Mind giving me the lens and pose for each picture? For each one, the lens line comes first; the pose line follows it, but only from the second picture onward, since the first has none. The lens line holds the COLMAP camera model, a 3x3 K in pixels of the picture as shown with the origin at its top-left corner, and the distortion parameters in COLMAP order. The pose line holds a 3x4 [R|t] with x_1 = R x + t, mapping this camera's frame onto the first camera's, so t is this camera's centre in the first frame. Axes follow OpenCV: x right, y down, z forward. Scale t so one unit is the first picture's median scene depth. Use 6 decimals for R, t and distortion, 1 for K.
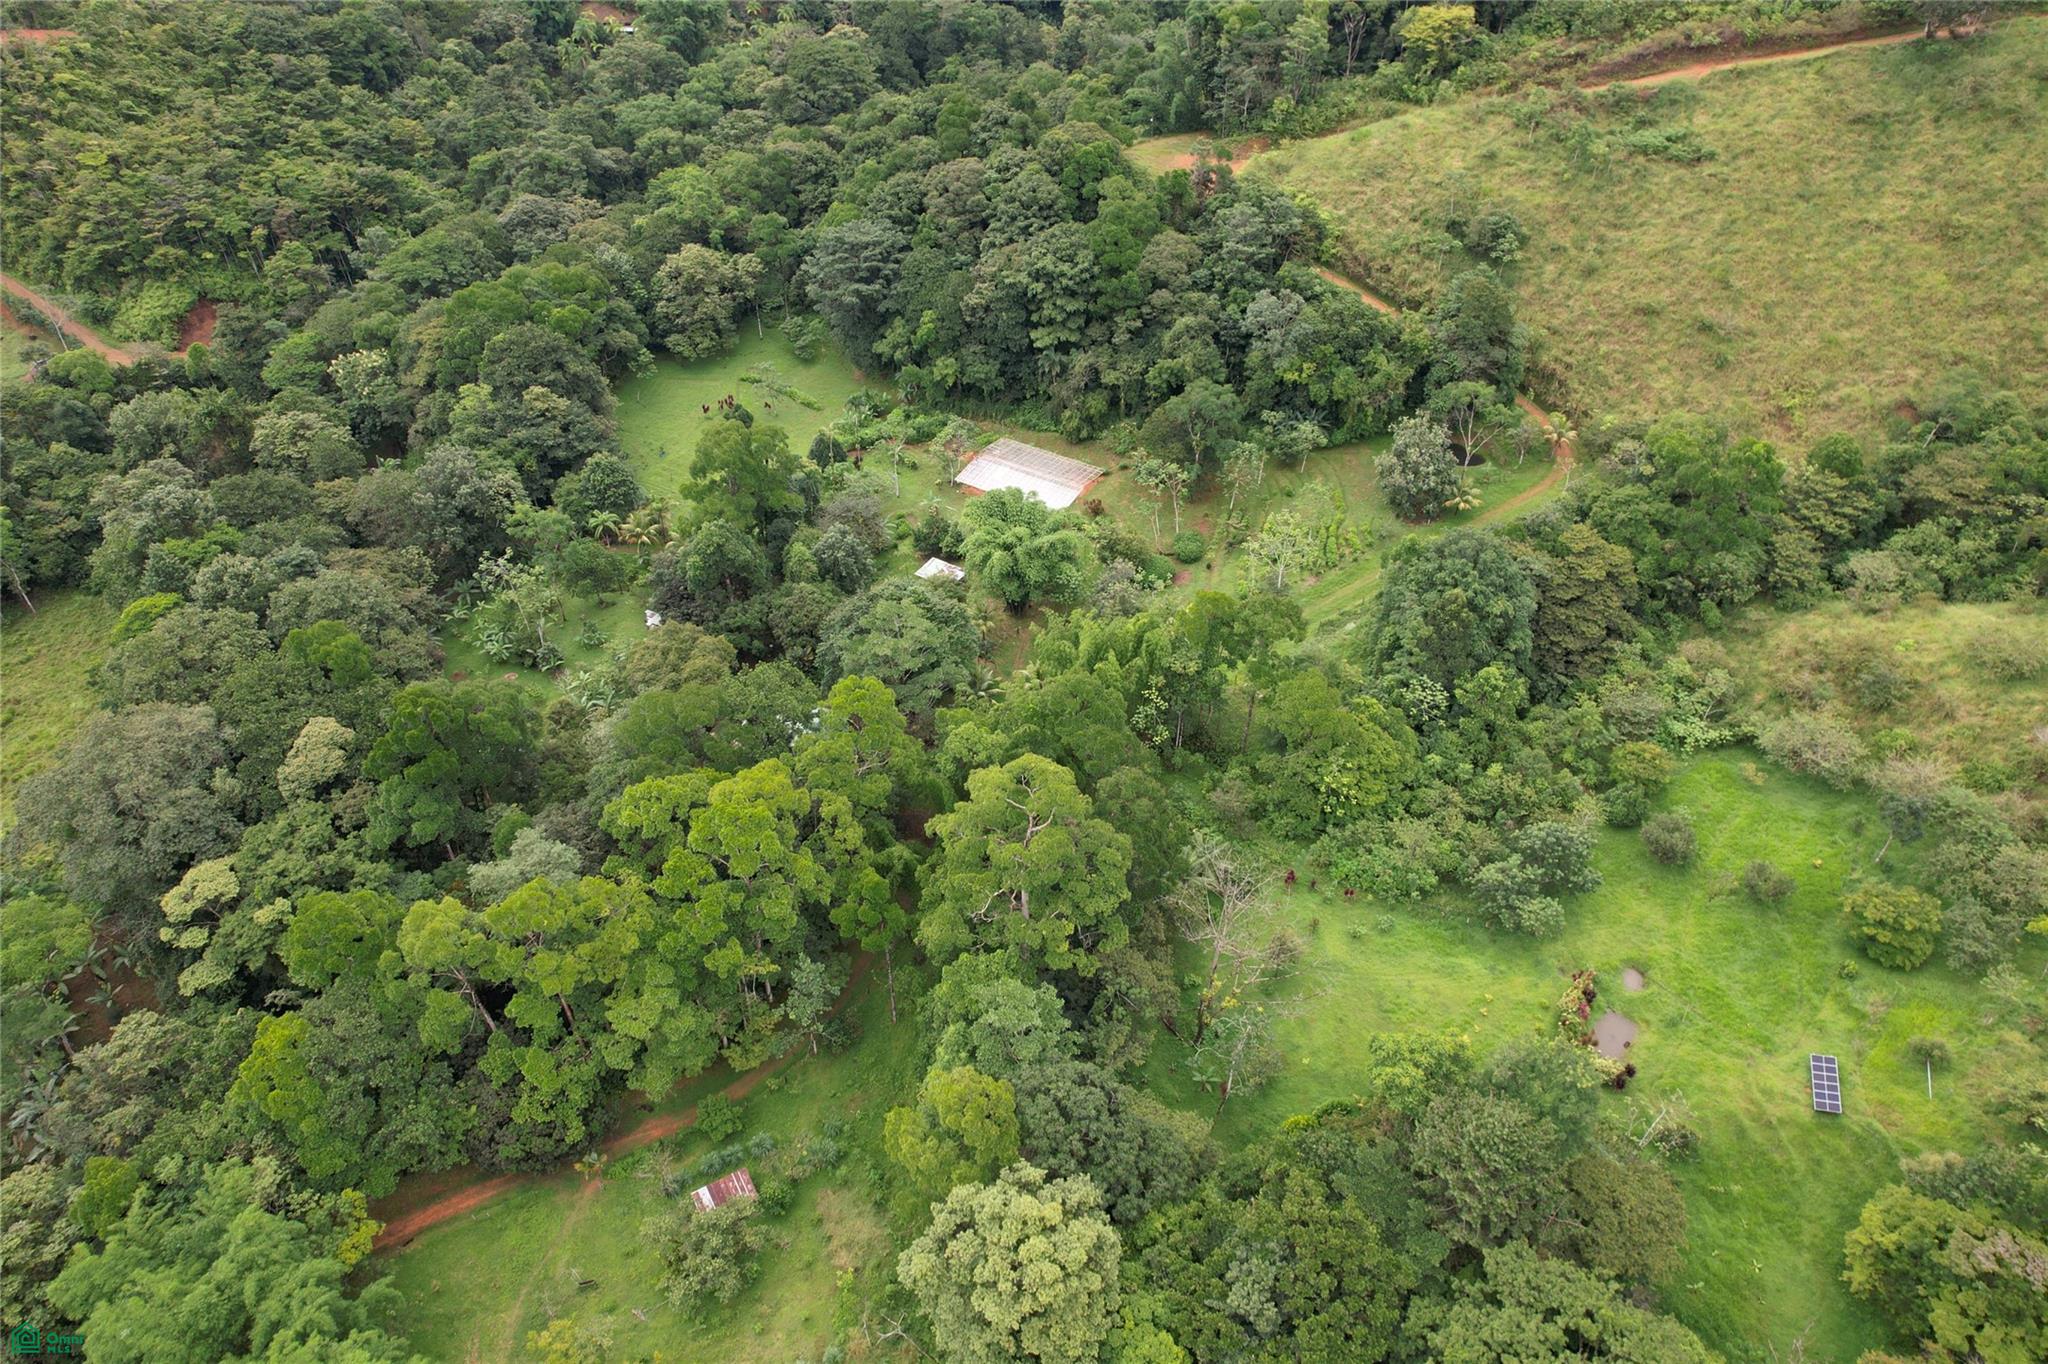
lens RADIAL K [[1302.4, 0, 1025.6], [0, 1302.4, 683.5], [0, 0, 1]] dist [-0.081299, 0.067953]
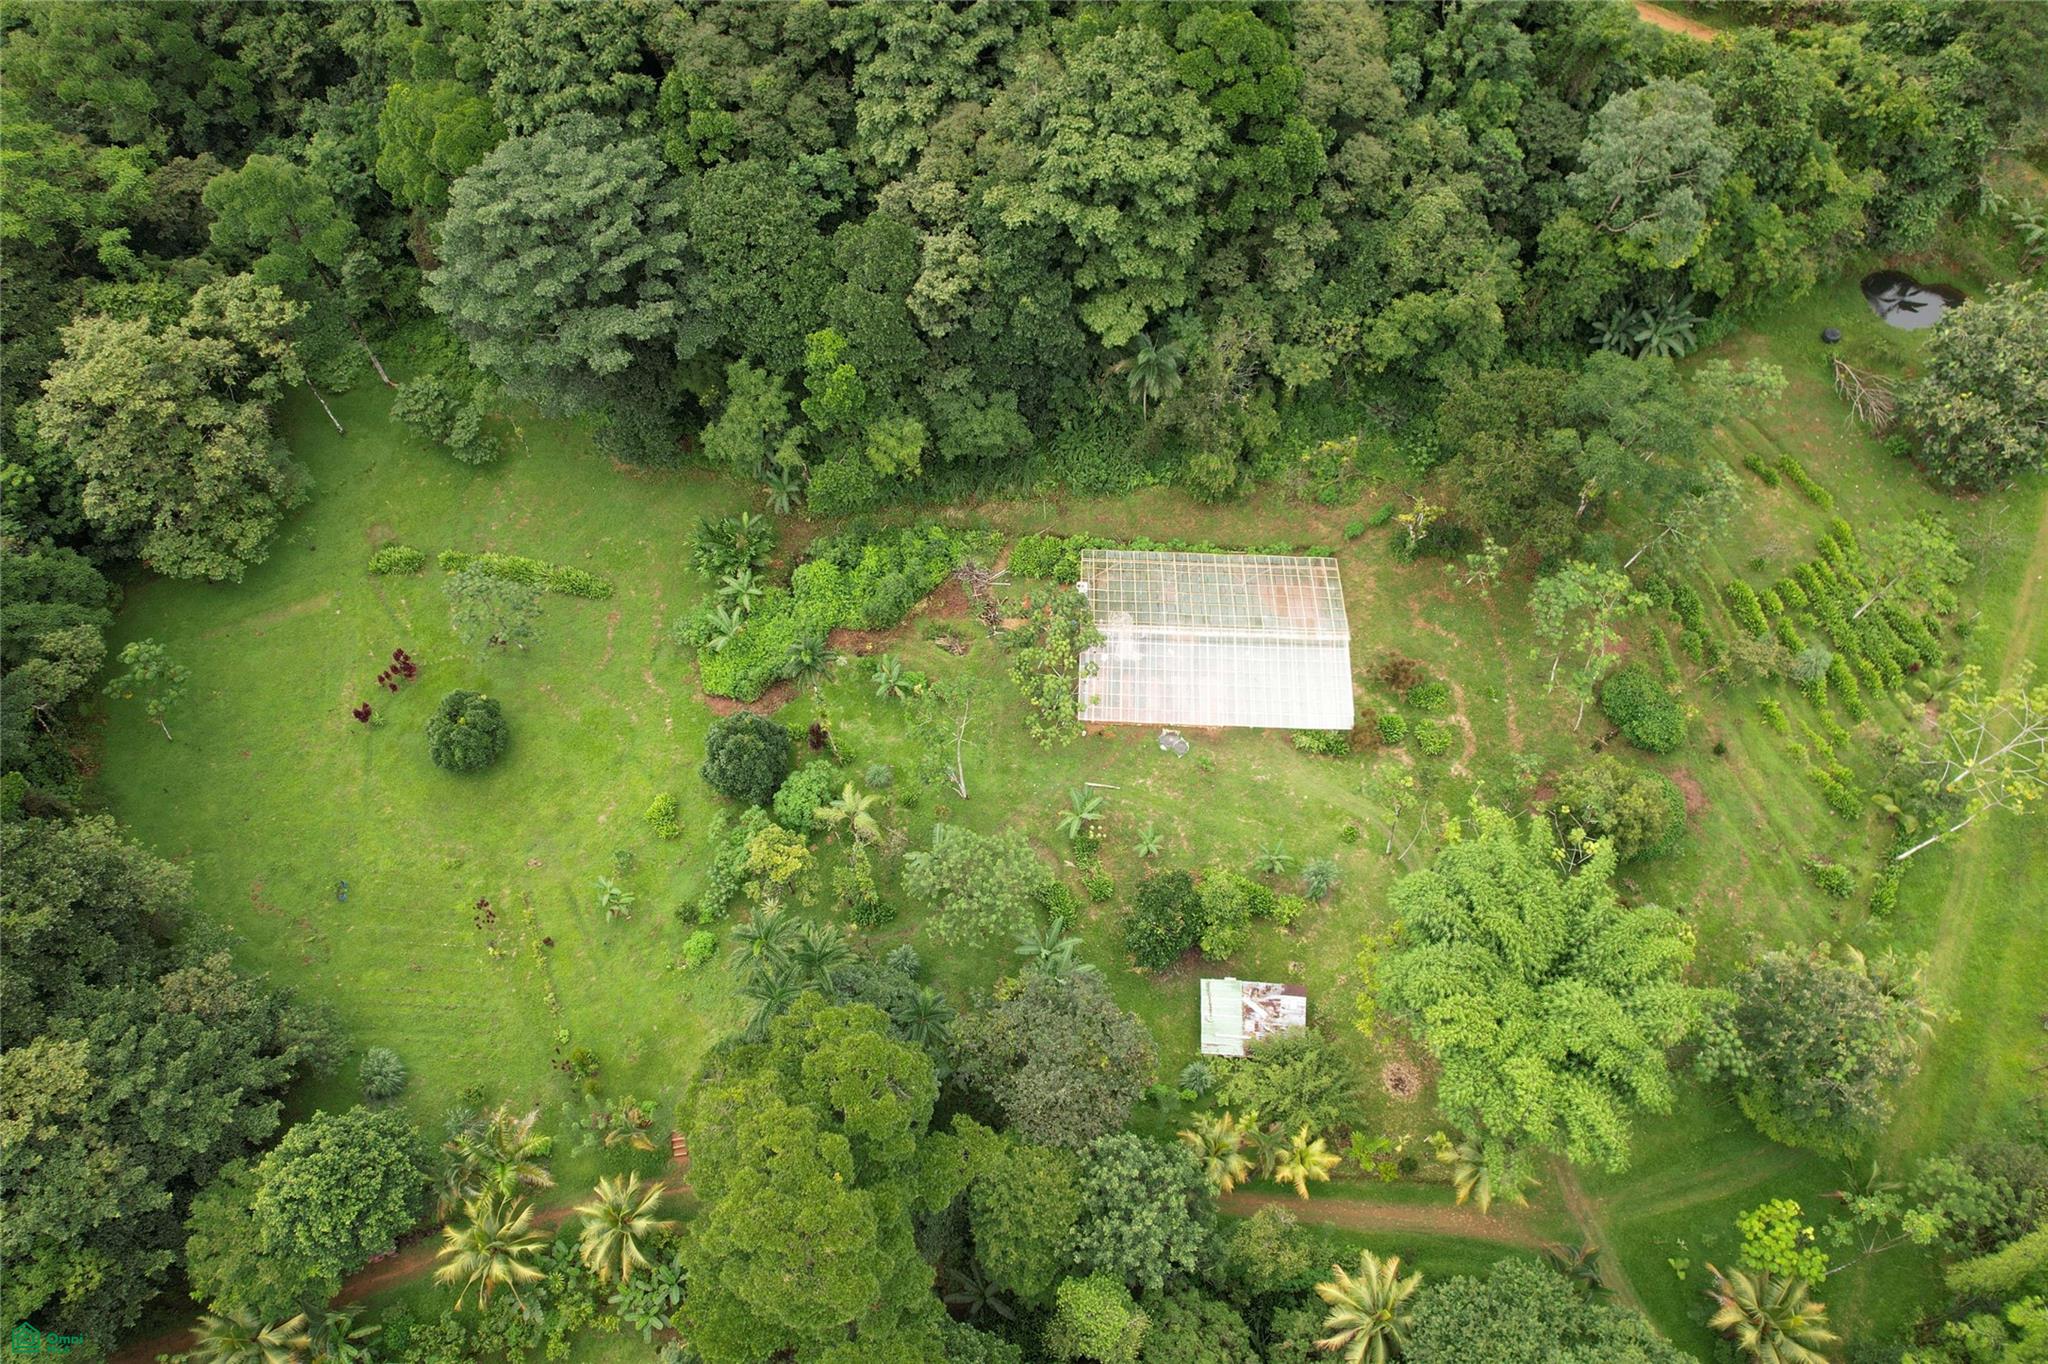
lens RADIAL K [[1302.4, 0, 1028.8], [0, 1302.4, 681.1], [0, 0, 1]] dist [-0.081299, 0.067953]
pose [[0.873389, -0.420405, 0.245869, -0.169626], [0.321263, 0.876747, 0.357916, -0.325041], [-0.366035, -0.233611, 0.900802, 0.591242]]
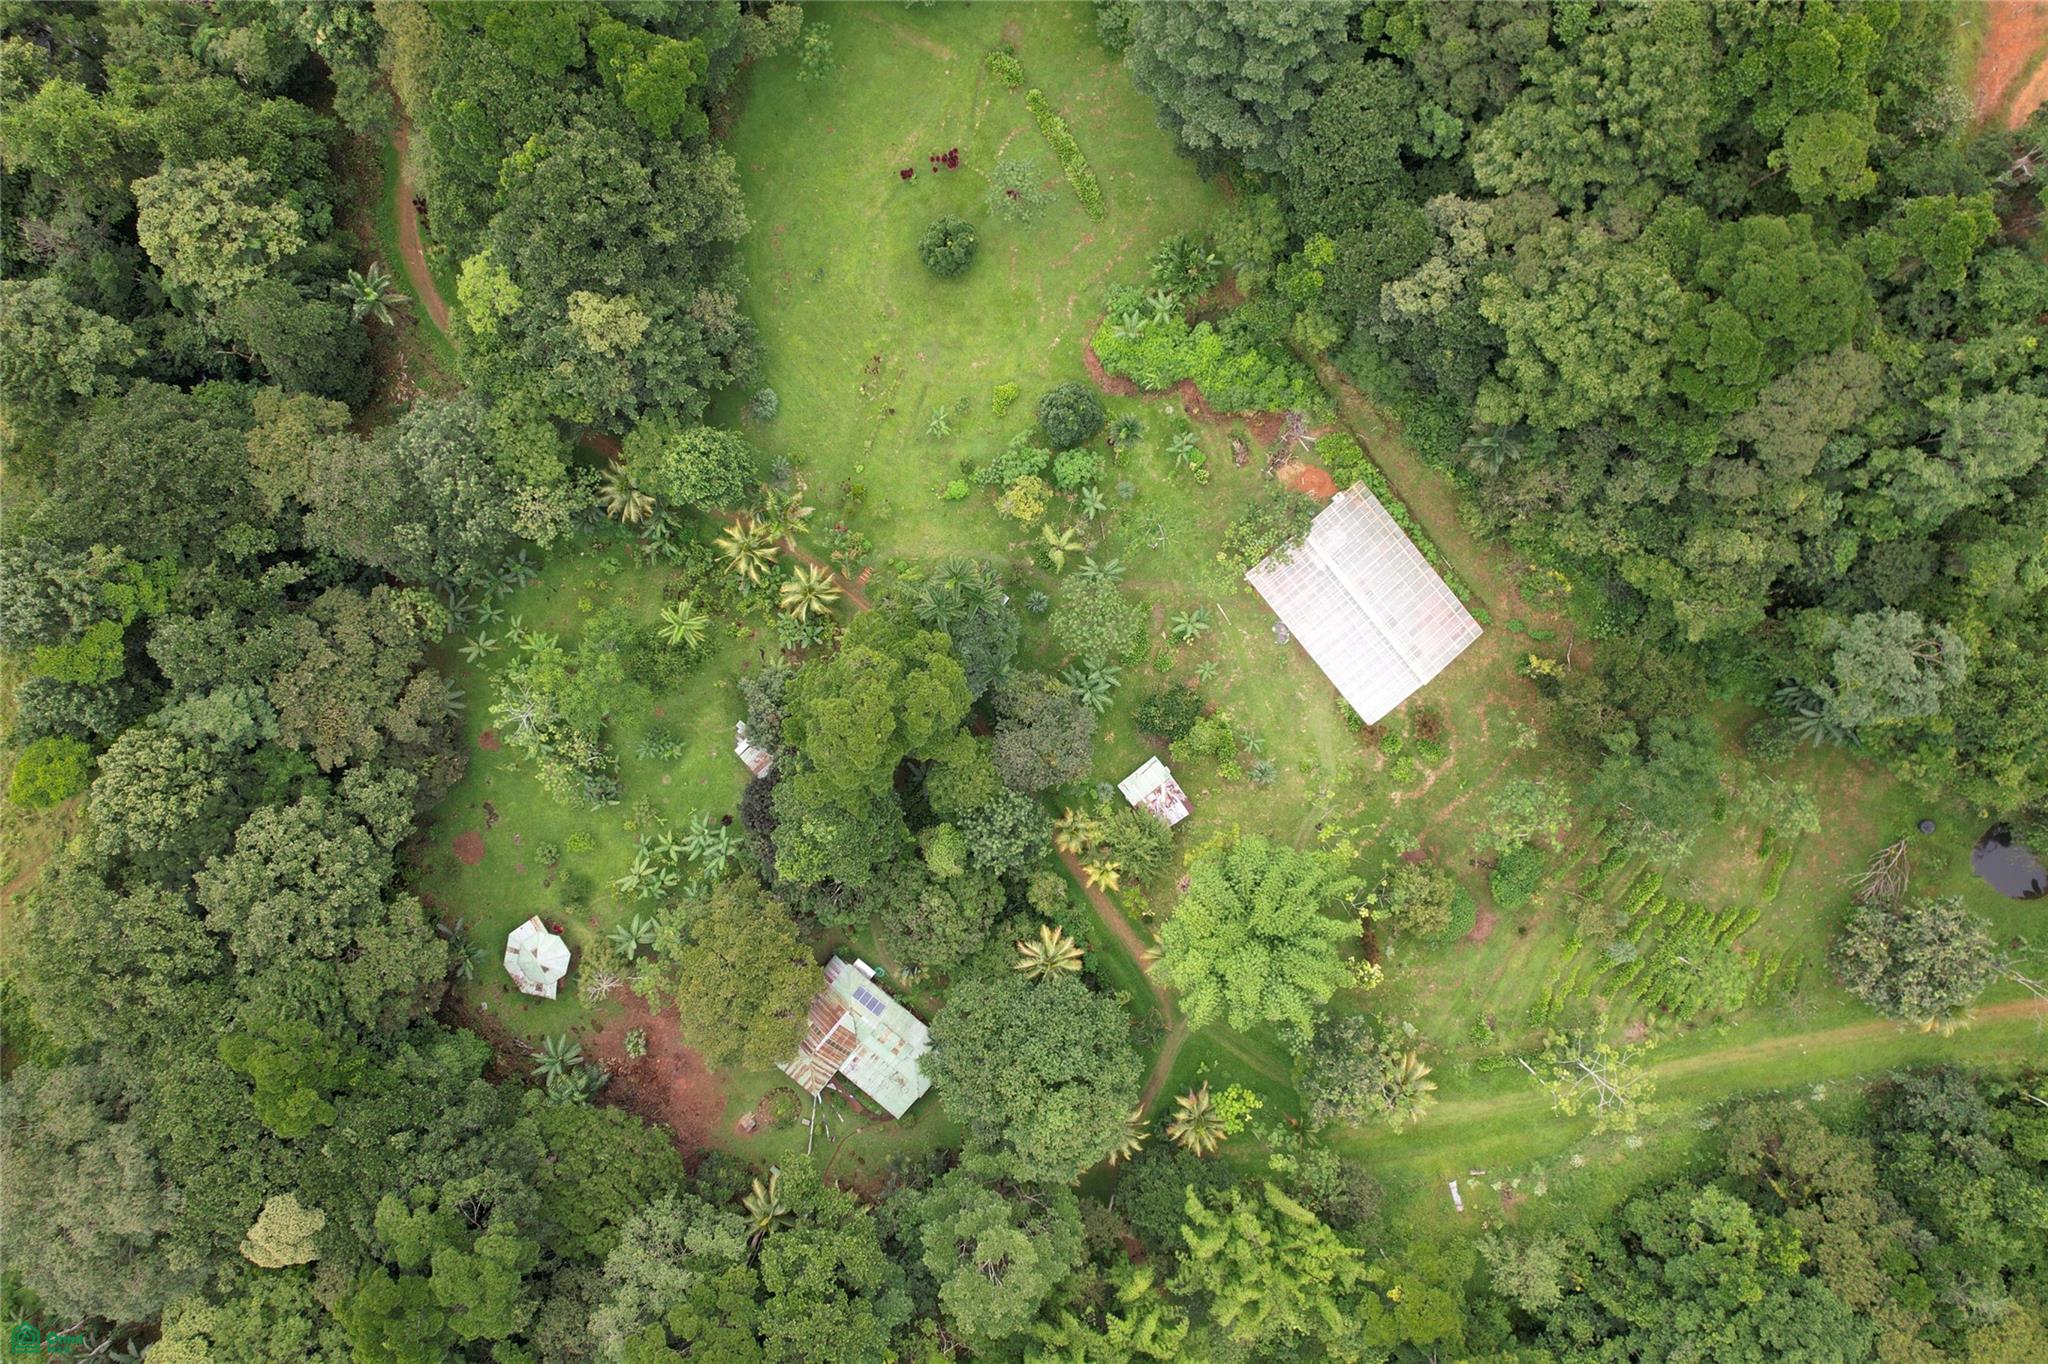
lens RADIAL K [[1302.4, 0, 1028.0], [0, 1302.4, 677.2], [0, 0, 1]] dist [-0.081299, 0.067953]
pose [[0.944573, 0.328303, 0.000137, -0.134432], [-0.209488, 0.602404, 0.770211, -0.569411], [0.252779, -0.727549, 0.637790, 0.525756]]
